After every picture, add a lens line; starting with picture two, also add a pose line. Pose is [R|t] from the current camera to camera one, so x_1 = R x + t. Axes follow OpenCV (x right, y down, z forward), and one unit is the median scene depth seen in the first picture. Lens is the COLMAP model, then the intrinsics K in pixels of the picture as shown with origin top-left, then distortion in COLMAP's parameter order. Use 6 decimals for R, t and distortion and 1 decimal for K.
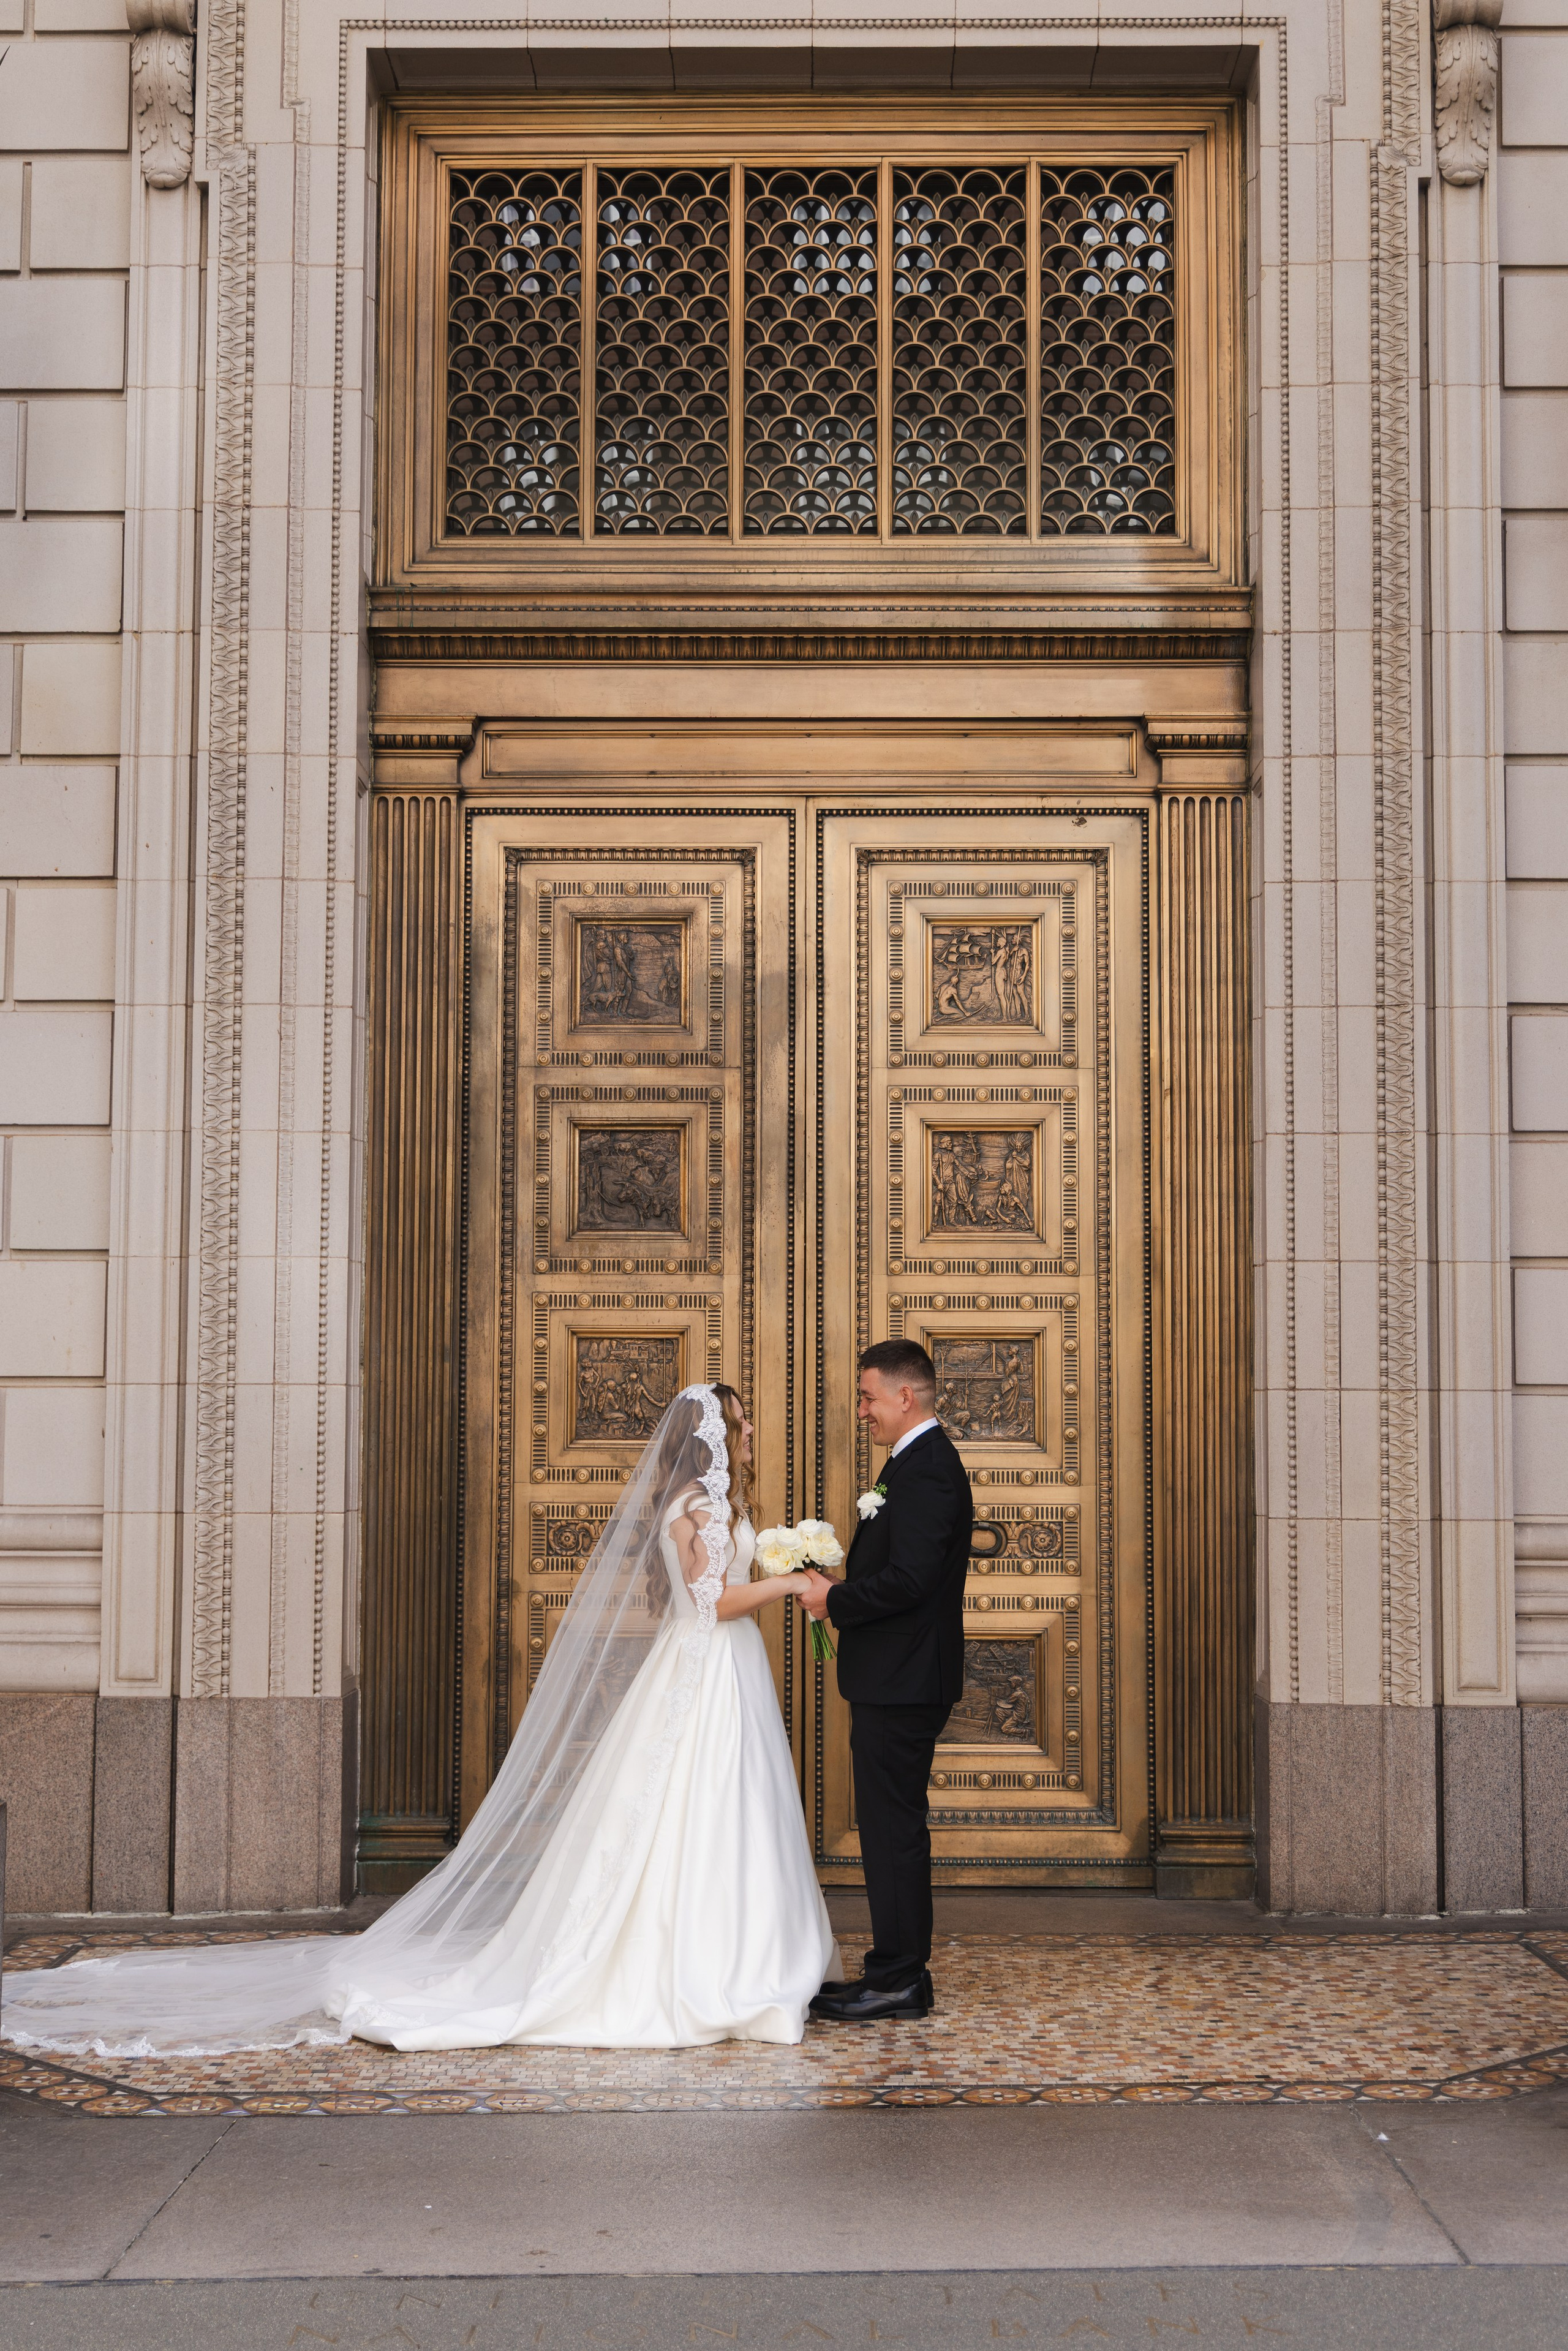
lens RADIAL K [[3147.4, 0, 786.0], [0, 3147.4, 1145.5], [0, 0, 1]] dist [-0.017797, 0.007562]
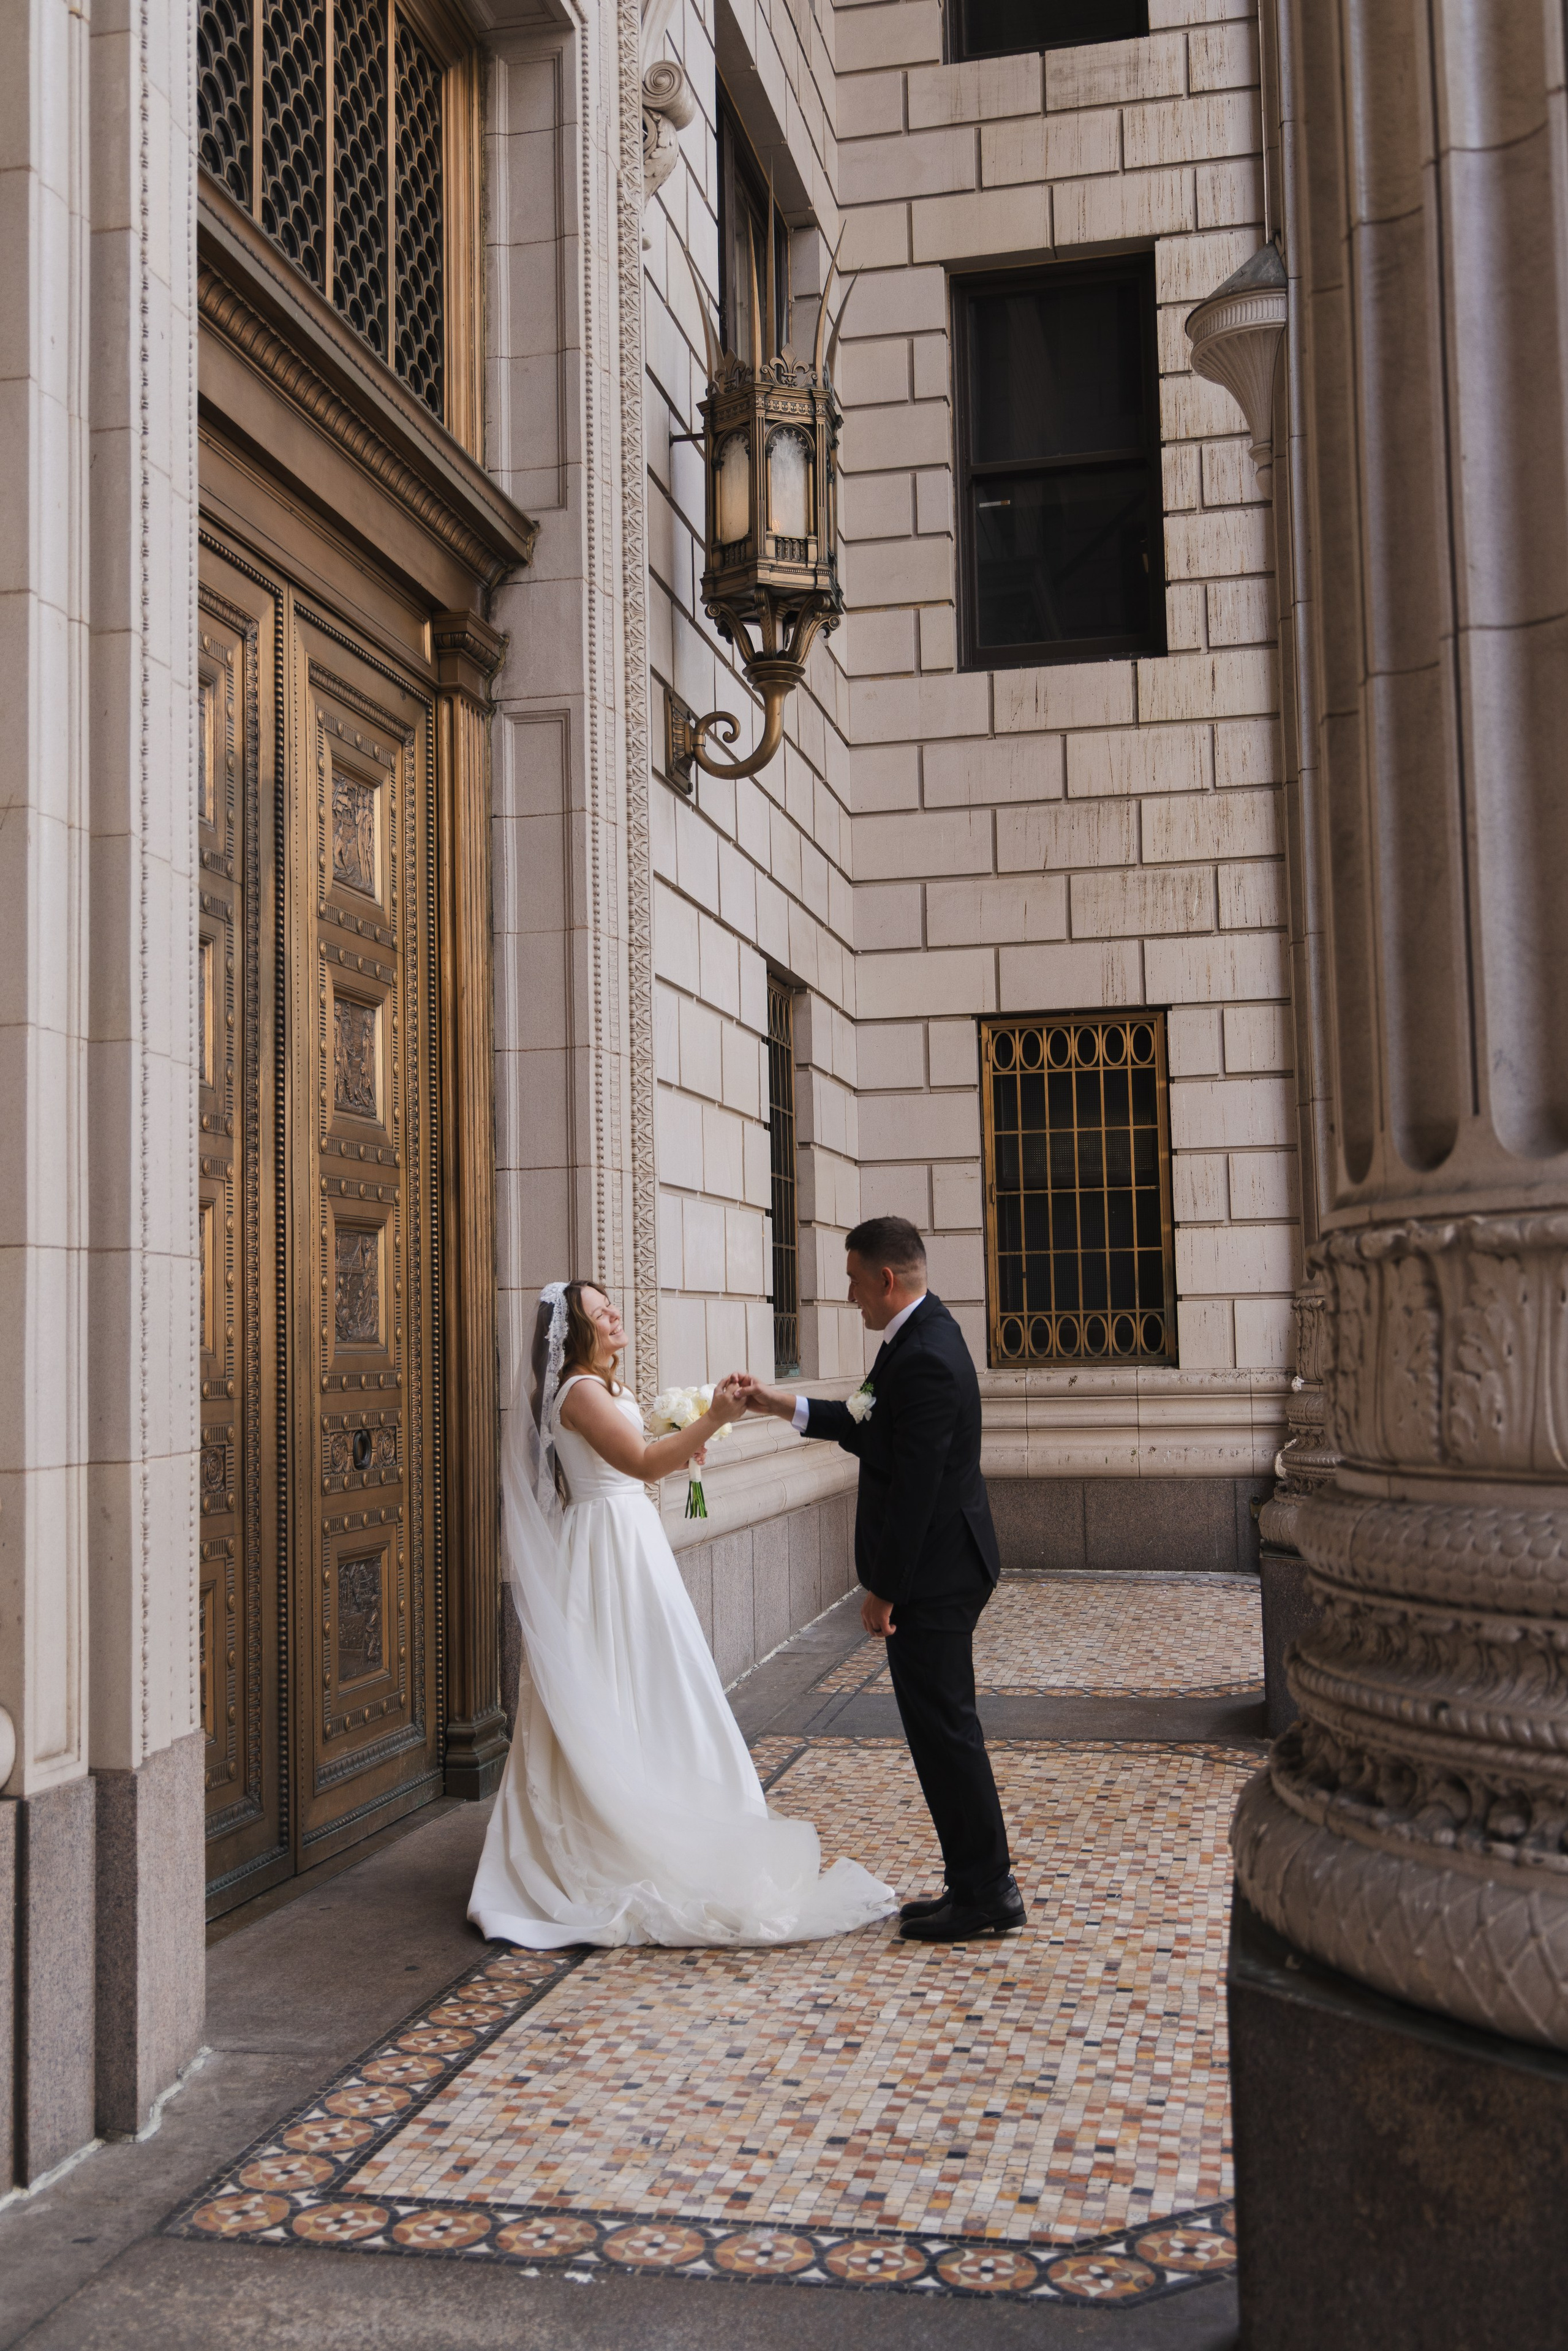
lens RADIAL K [[2349.9, 0, 784.0], [0, 2349.9, 1175.5], [0, 0, 1]] dist [0.015676, -0.002608]
pose [[0.207231, 0.066139, 0.976054, -0.575936], [-0.058737, 0.996753, -0.055071, 0.075753], [-0.976527, -0.045918, 0.210443, 0.738946]]
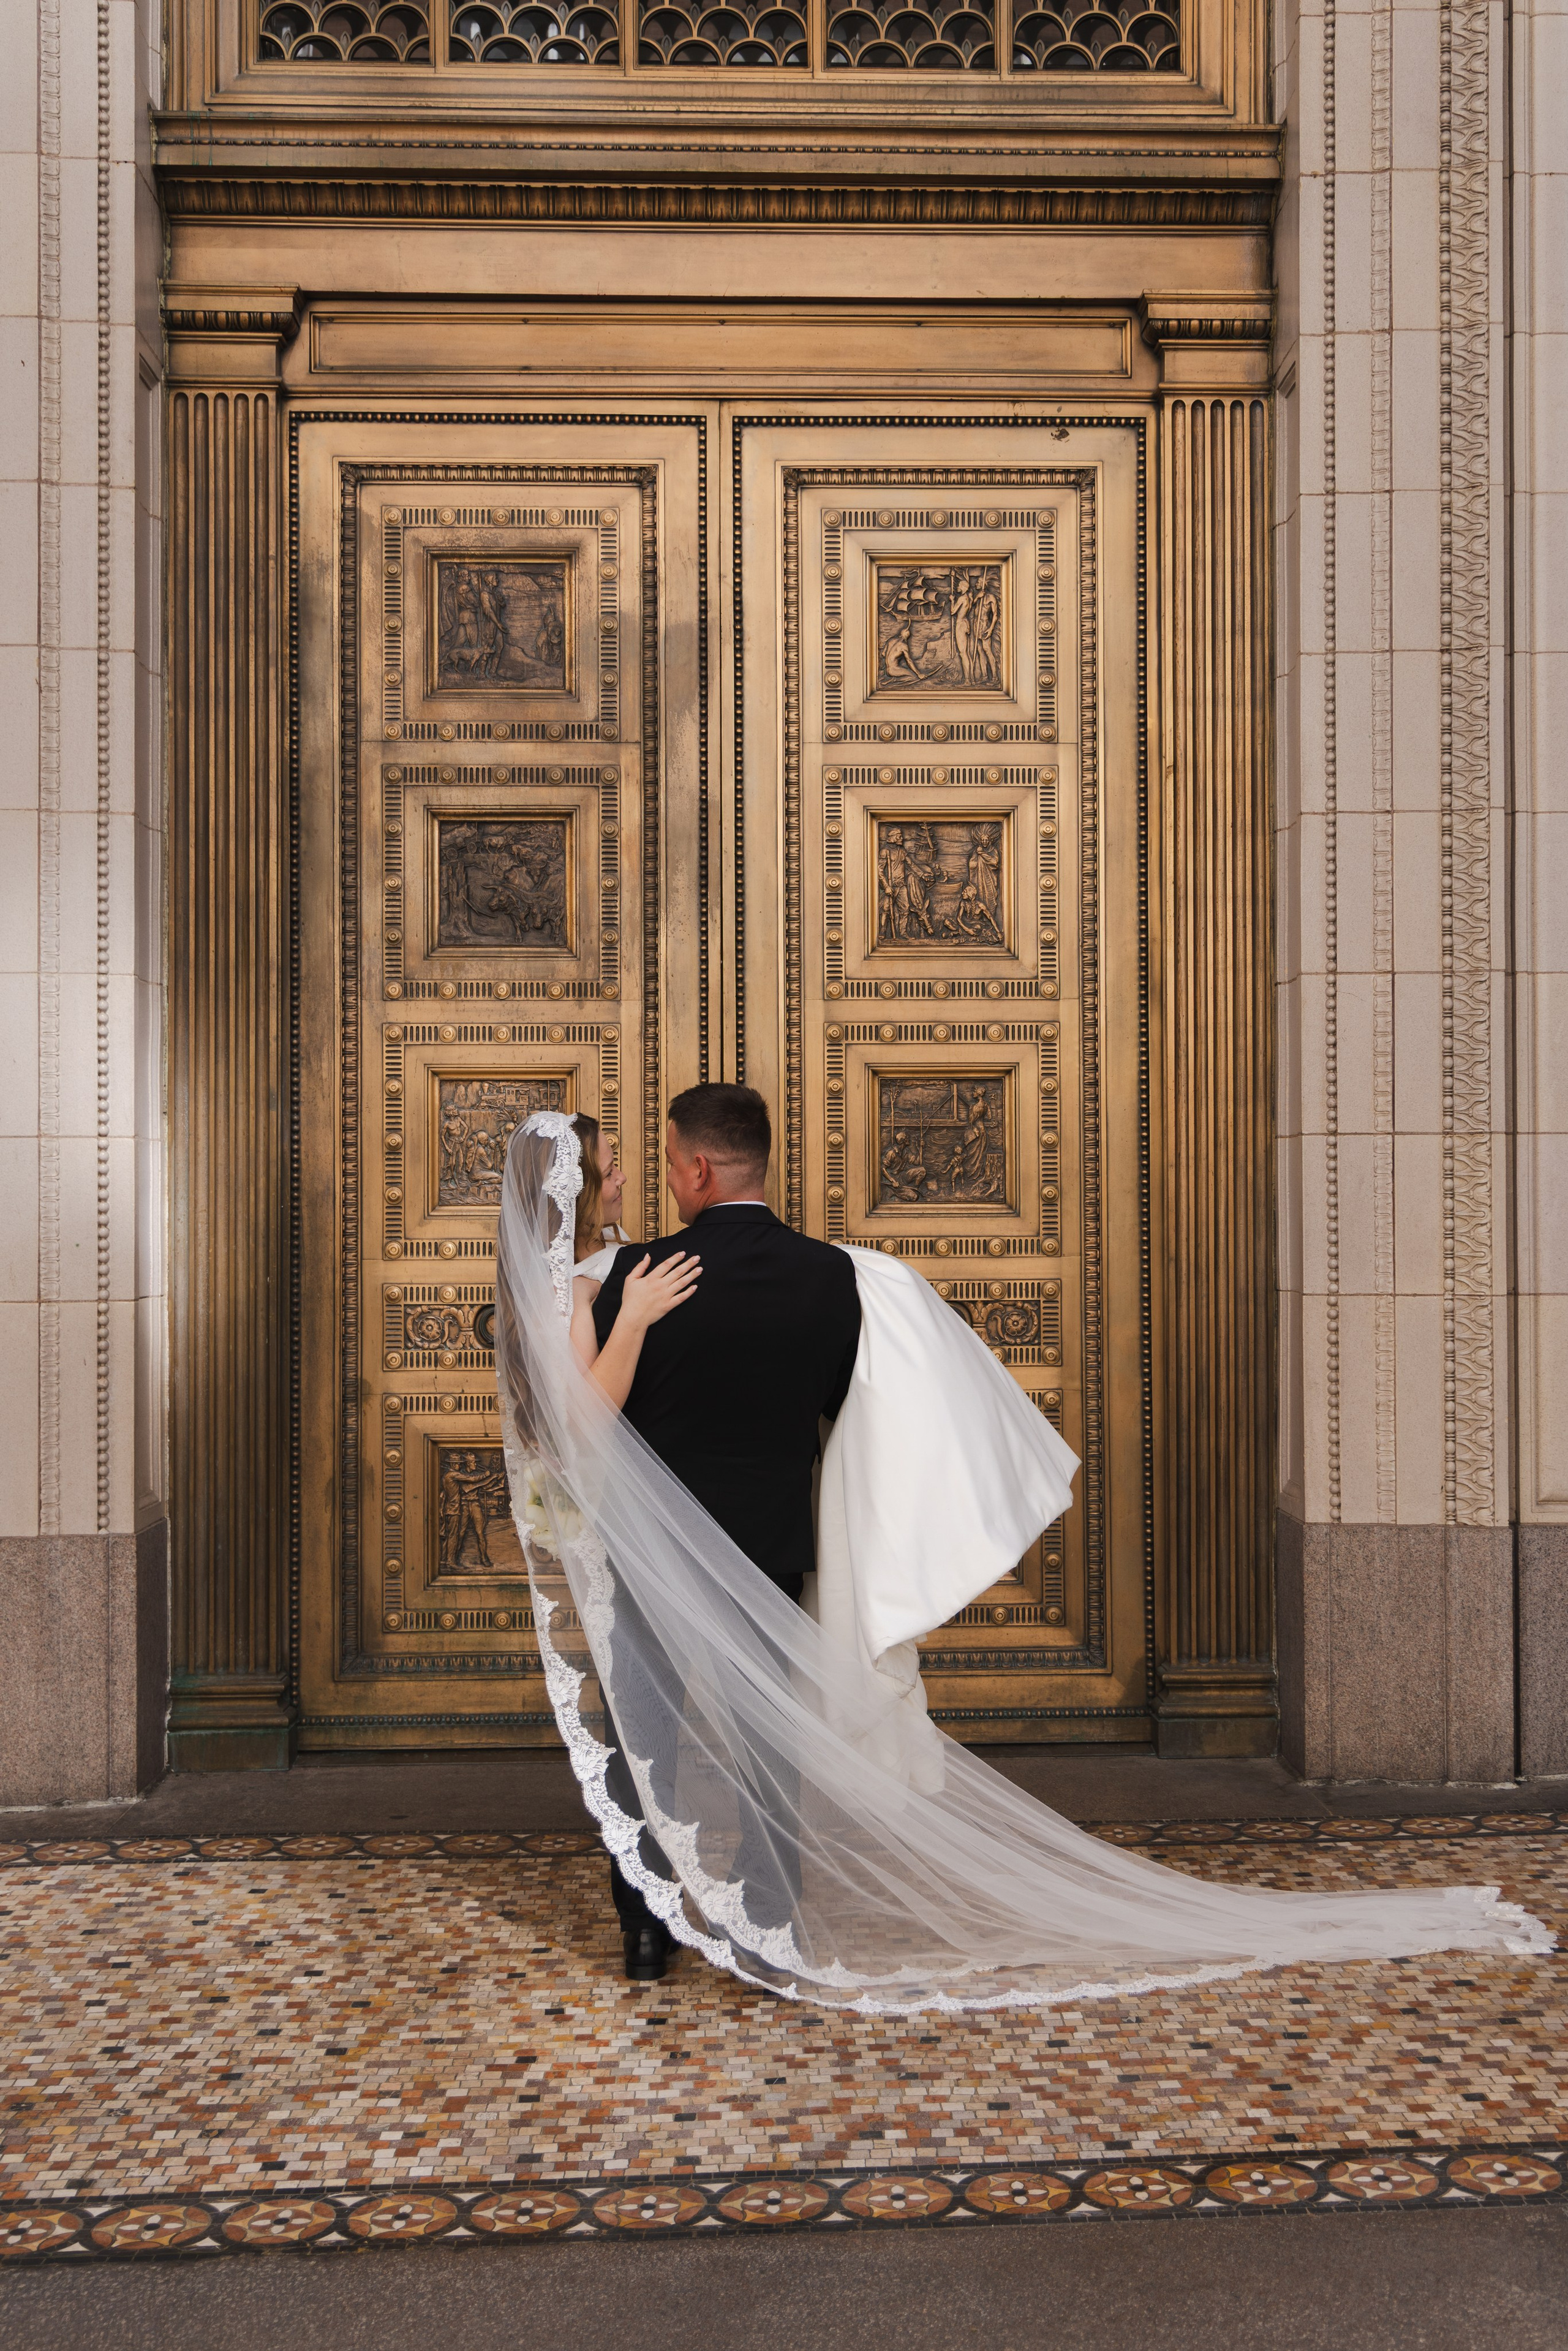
lens RADIAL K [[2555.2, 0, 875.7], [0, 2555.2, 1141.2], [0, 0, 1]] dist [-0.074211, 0.043422]
pose [[0.998107, -0.007590, 0.061036, 0.005220], [0.003652, 0.997918, 0.064385, 0.035408], [-0.061397, -0.064040, 0.996057, 0.344010]]
